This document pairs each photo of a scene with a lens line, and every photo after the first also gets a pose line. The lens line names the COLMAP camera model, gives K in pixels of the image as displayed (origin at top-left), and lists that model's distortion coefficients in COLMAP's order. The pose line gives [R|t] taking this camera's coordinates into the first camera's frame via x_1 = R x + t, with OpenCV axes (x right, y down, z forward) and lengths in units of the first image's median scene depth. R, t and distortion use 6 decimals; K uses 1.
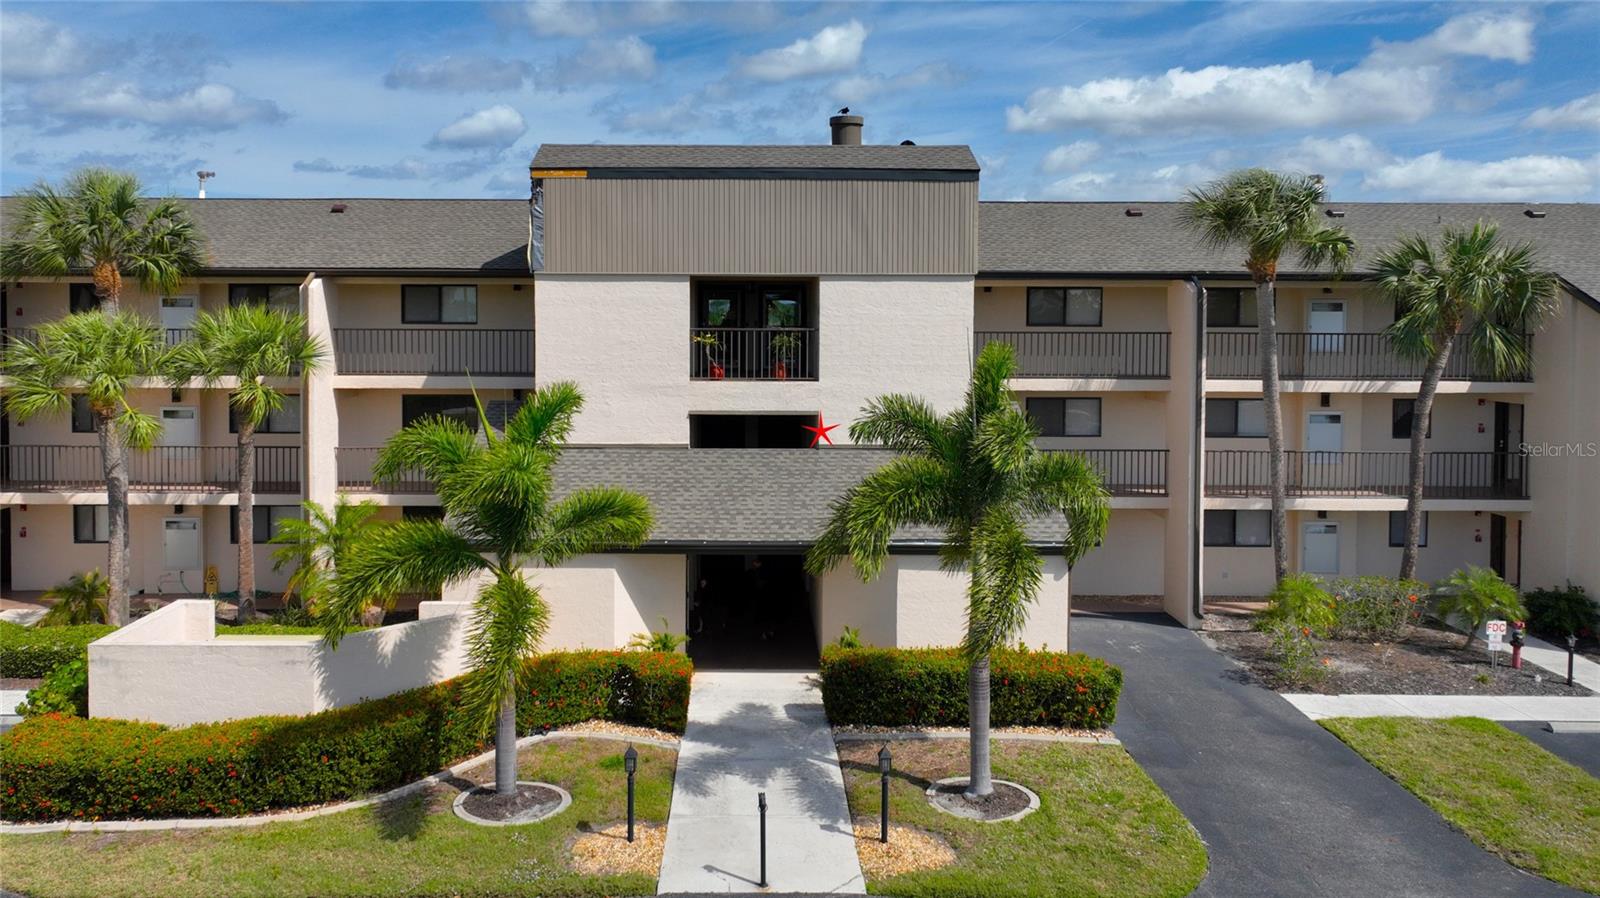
lens RADIAL K [[1217.6, 0, 768.4], [0, 1217.6, 365.9], [0, 0, 1]] dist [0.007778, 0.003026]
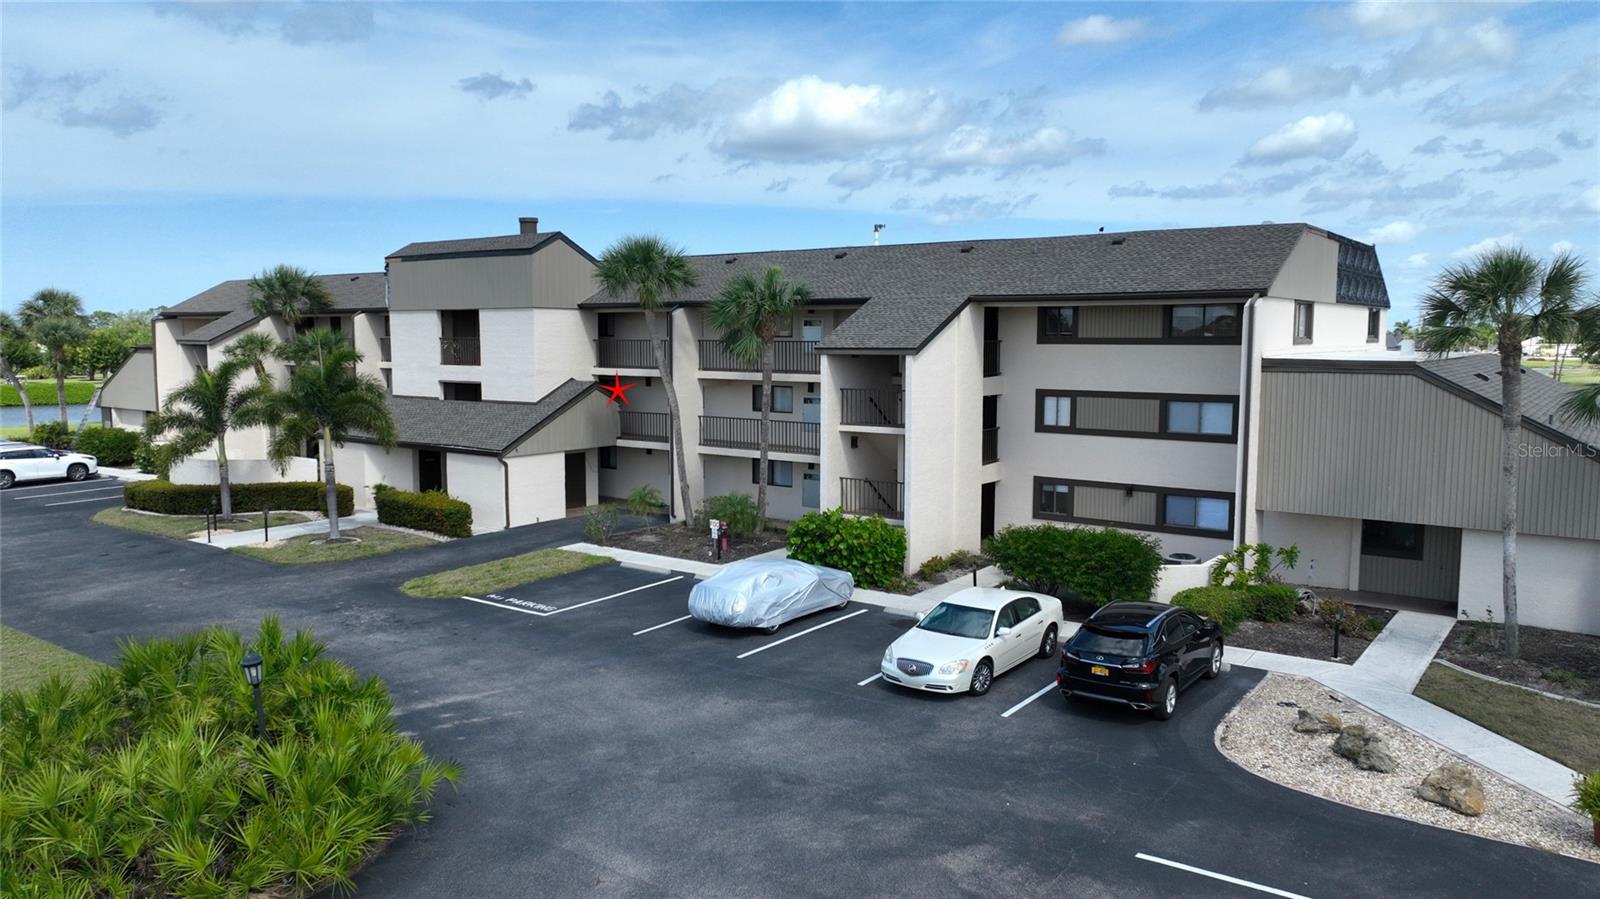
lens RADIAL K [[1123.4, 0, 800.0], [0, 1123.4, 449.5], [0, 0, 1]] dist [-0.000445, 0.000228]
pose [[0.797726, 0.059229, -0.600104, 1.467949], [-0.019069, 0.997145, 0.073068, 0.005595], [0.602718, -0.046845, 0.796578, -0.085748]]
